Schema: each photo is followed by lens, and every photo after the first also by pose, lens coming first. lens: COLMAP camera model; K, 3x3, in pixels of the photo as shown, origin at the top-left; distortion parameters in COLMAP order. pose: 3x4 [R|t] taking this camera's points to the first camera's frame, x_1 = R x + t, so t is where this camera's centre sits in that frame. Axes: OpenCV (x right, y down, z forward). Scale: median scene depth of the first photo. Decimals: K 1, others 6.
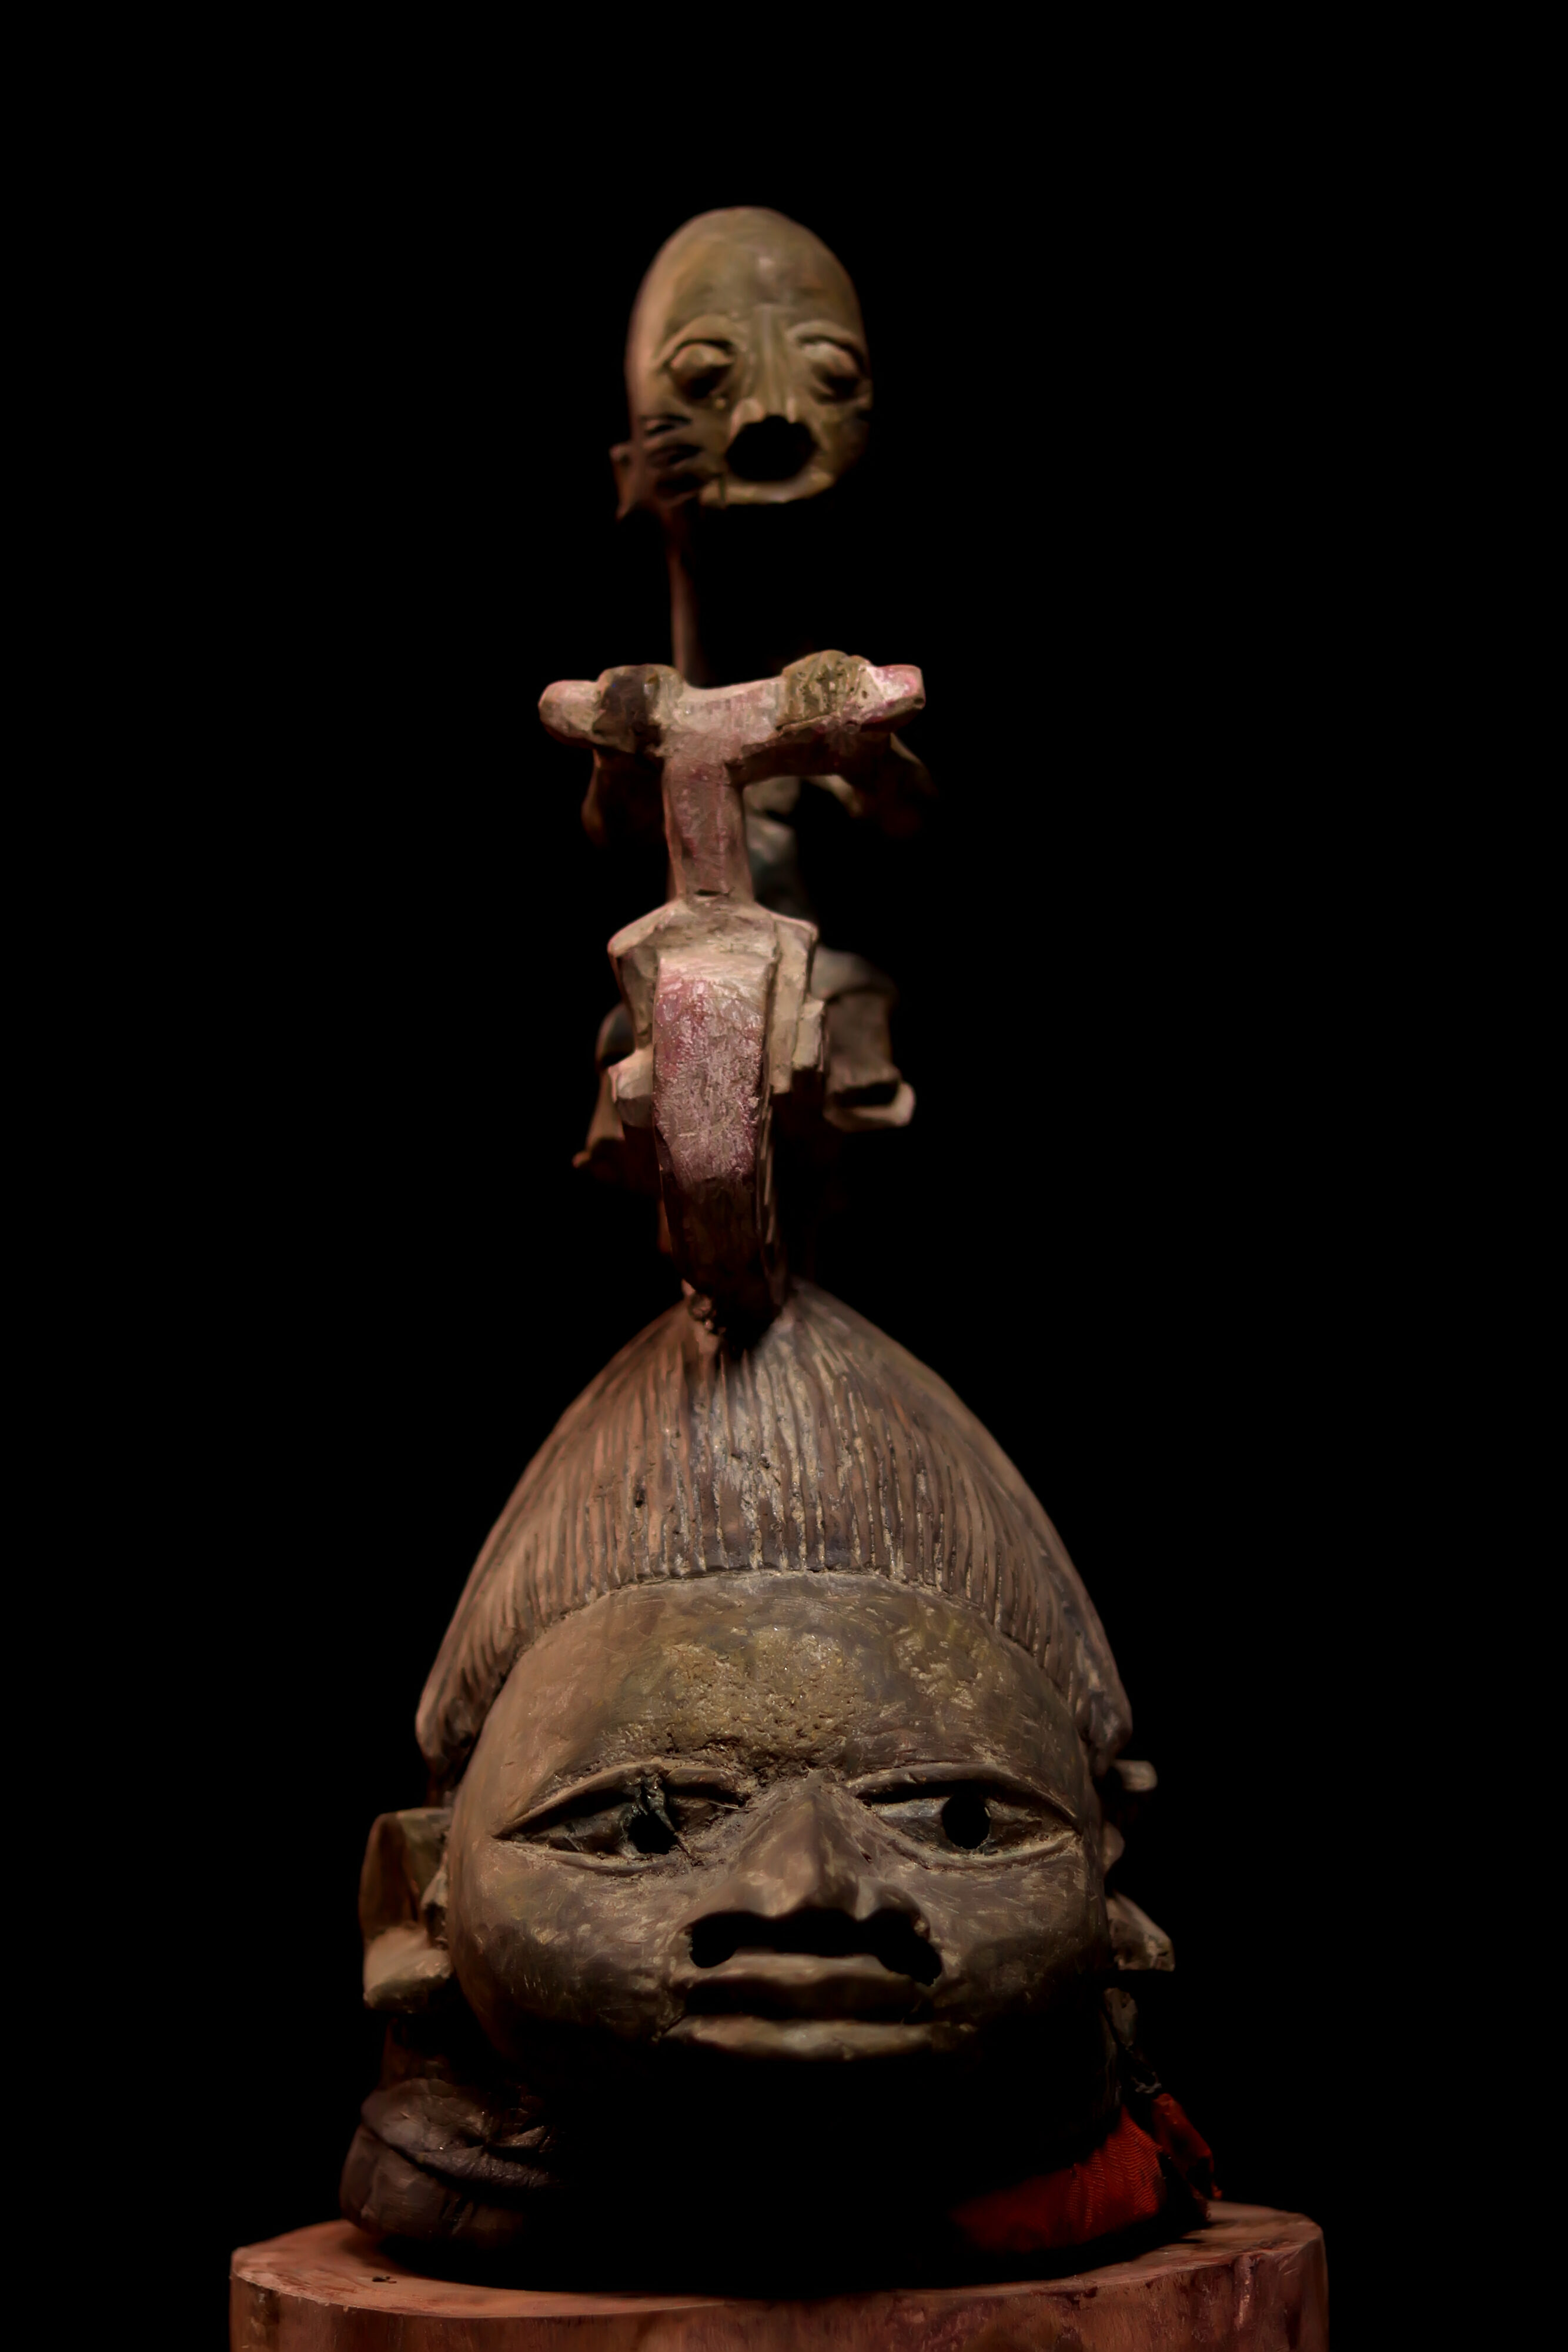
lens RADIAL K [[5018.2, 0, 772.0], [0, 5018.2, 1196.9], [0, 0, 1]] dist [-0.153949, 0.000000]
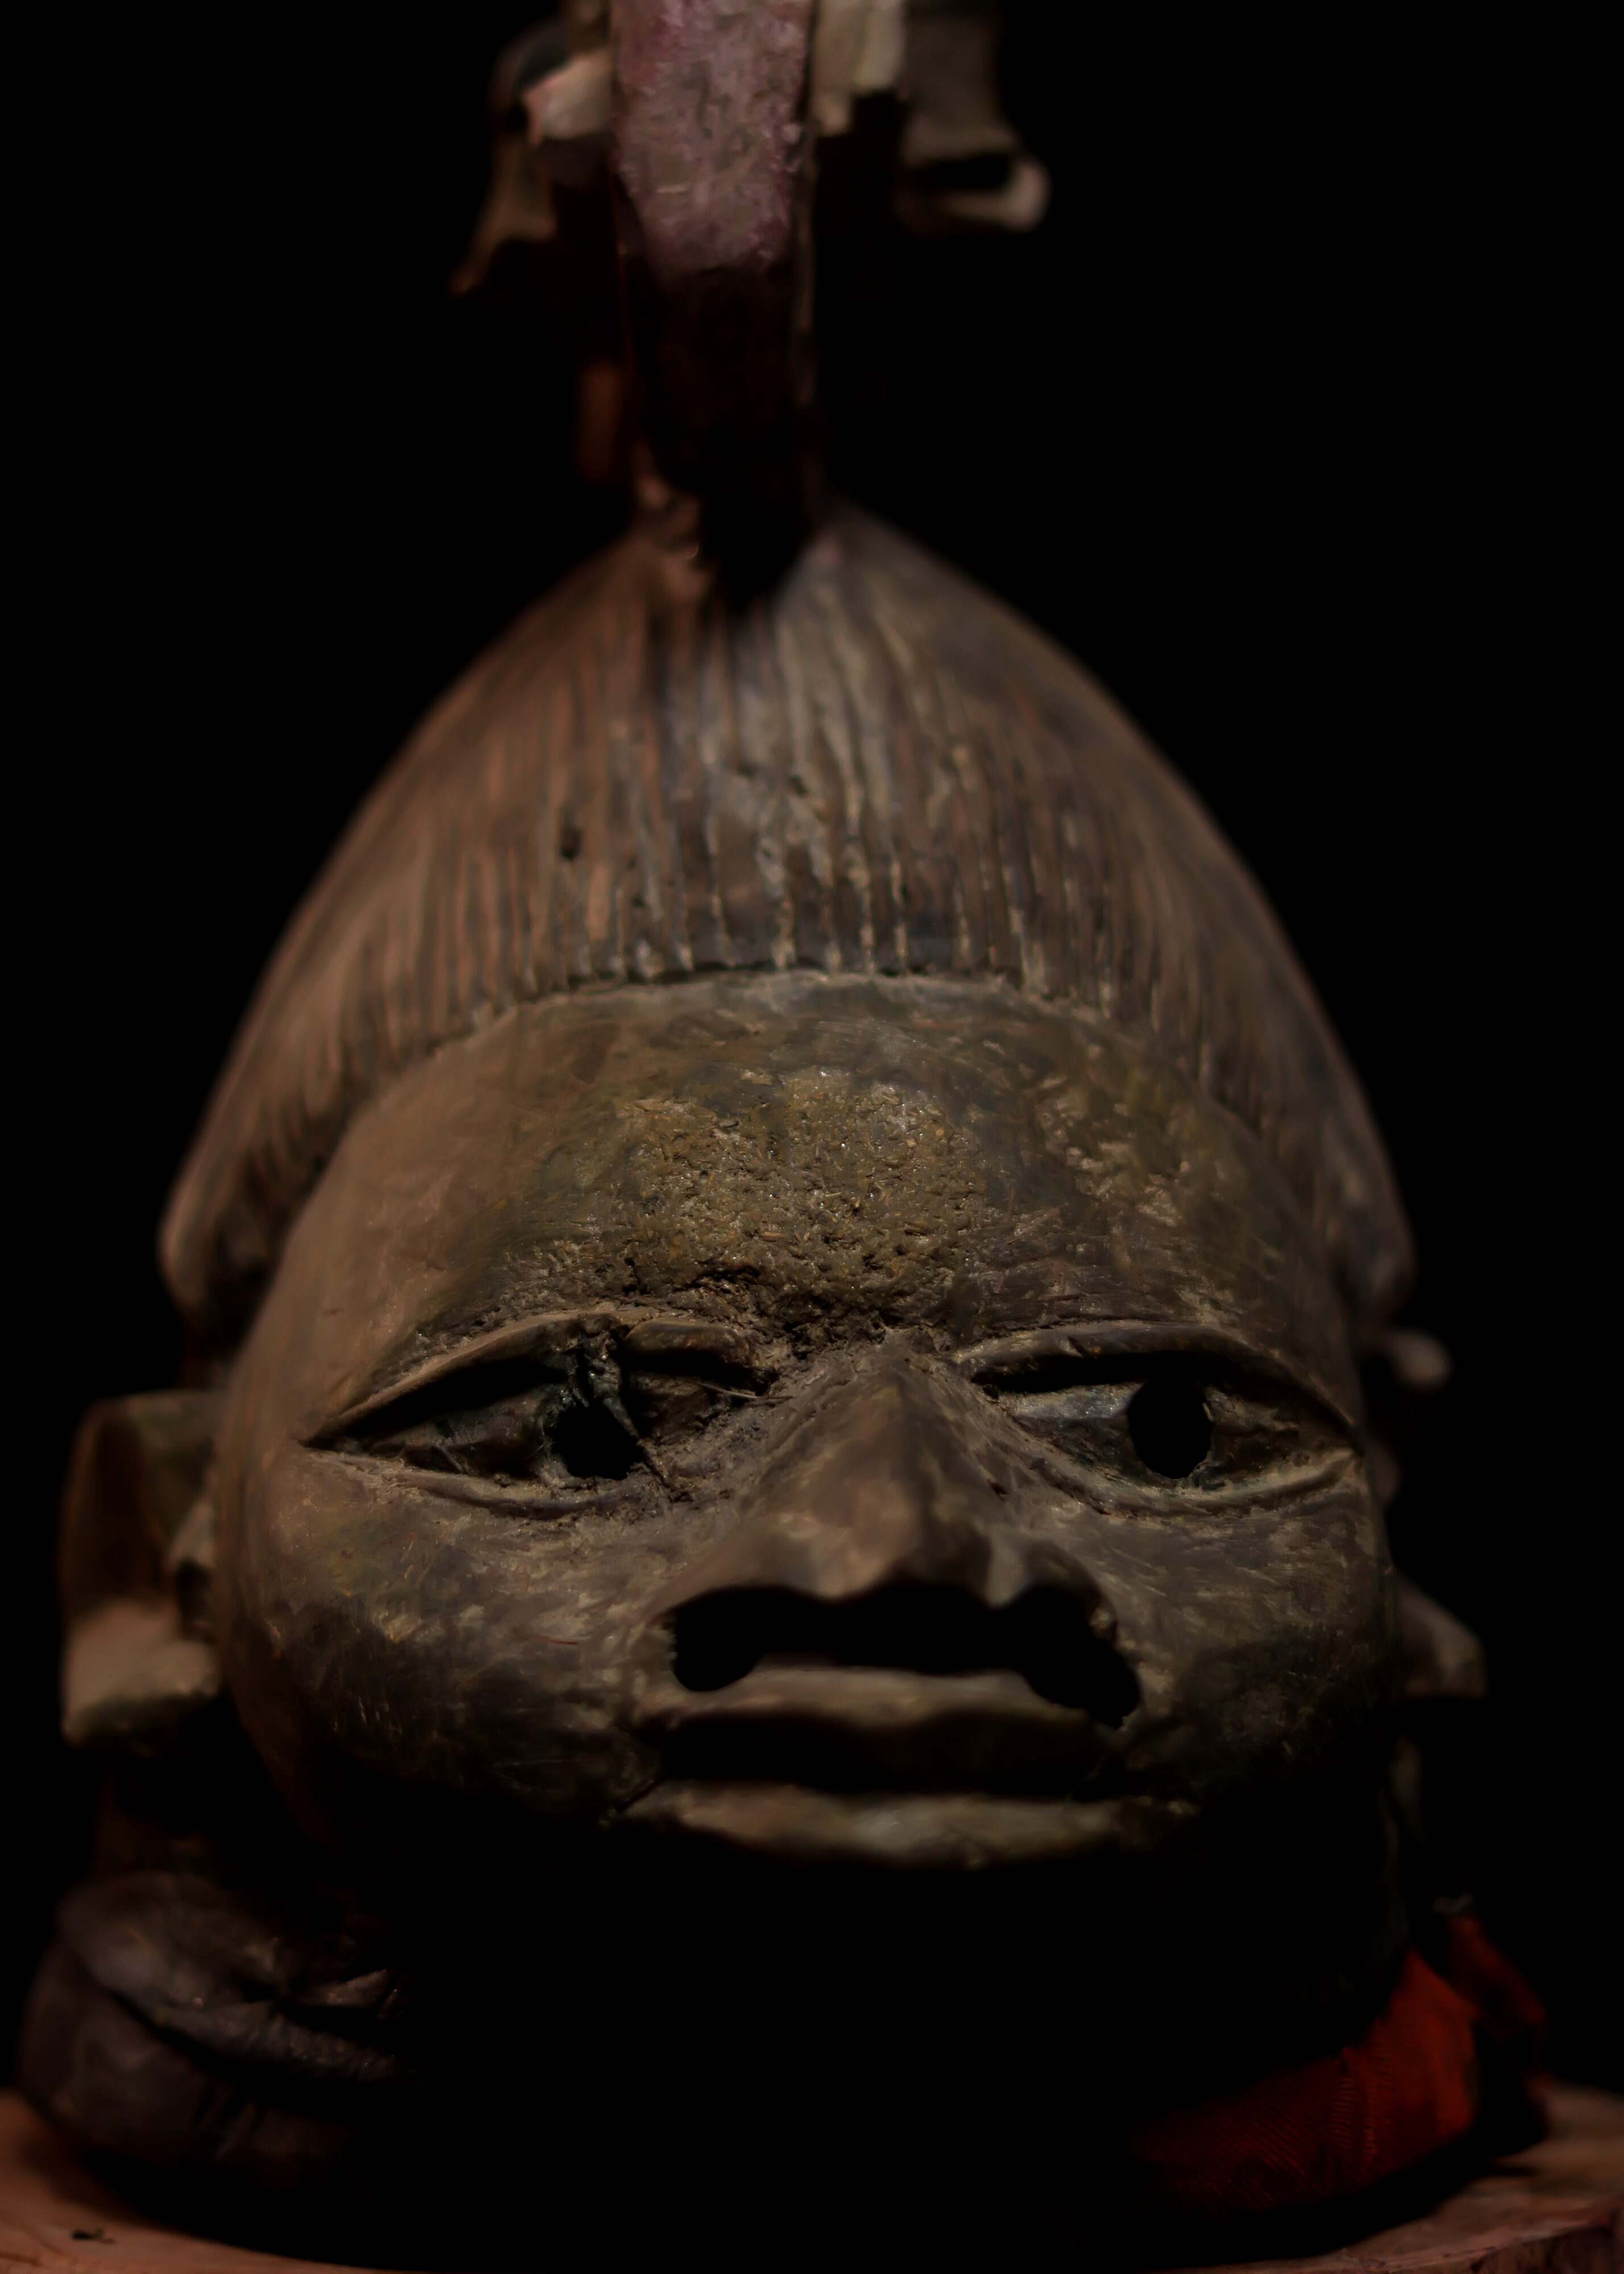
lens RADIAL K [[5689.5, 0, 821.5], [0, 5689.5, 1116.1], [0, 0, 1]] dist [-0.141952, 0.000000]
pose [[0.998729, 0.018178, 0.047011, -0.027370], [-0.021098, 0.997829, 0.062388, 0.049568], [-0.045775, -0.063300, 0.996944, 0.360621]]
